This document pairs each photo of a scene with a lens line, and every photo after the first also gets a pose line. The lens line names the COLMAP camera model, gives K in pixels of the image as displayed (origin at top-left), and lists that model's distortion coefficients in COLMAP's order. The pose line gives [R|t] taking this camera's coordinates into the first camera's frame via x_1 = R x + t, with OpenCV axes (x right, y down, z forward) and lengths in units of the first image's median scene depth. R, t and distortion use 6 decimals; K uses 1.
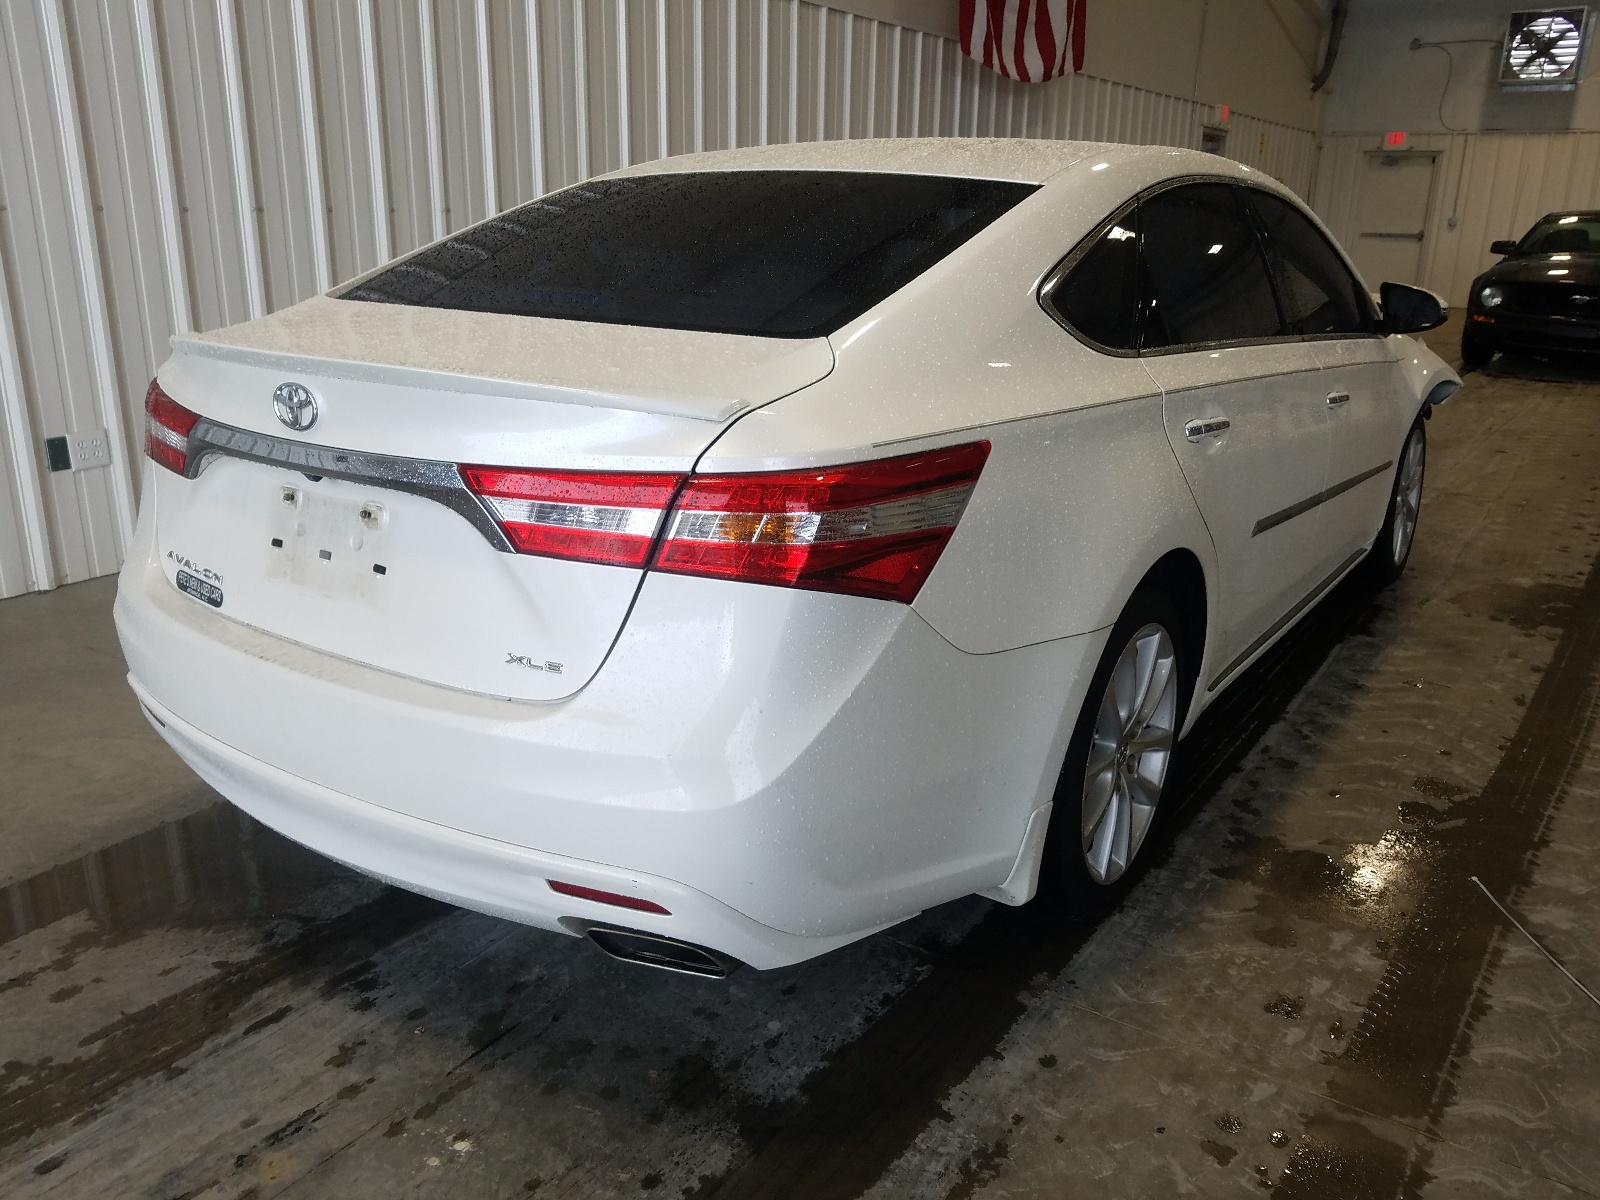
lens RADIAL K [[1293.7, 0, 796.5], [0, 1293.7, 605.0], [0, 0, 1]] dist [-0.010194, 0.011818]
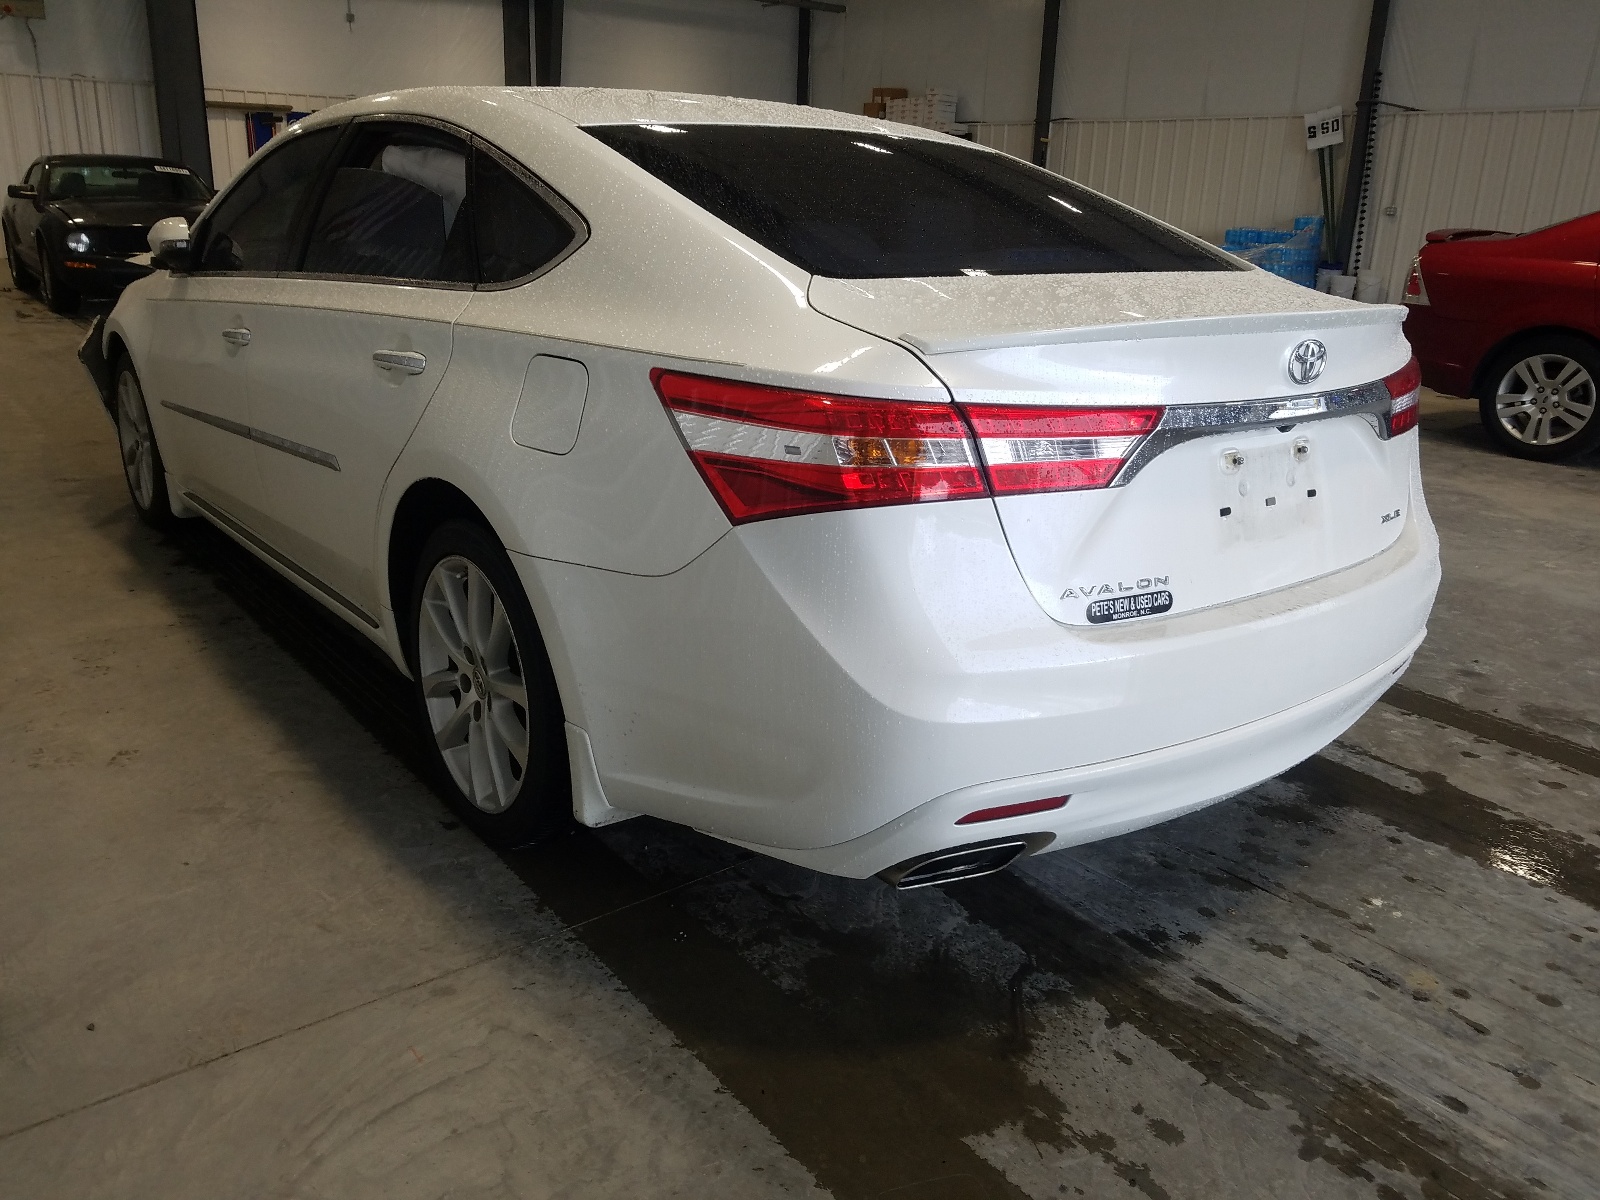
lens RADIAL K [[1293.7, 0, 796.5], [0, 1293.7, 605.0], [0, 0, 1]] dist [-0.010194, 0.011818]
pose [[0.286051, -0.303551, 0.908863, -1.382297], [0.263067, 0.936930, 0.230128, -0.288835], [-0.921396, 0.173263, 0.347864, 0.937981]]
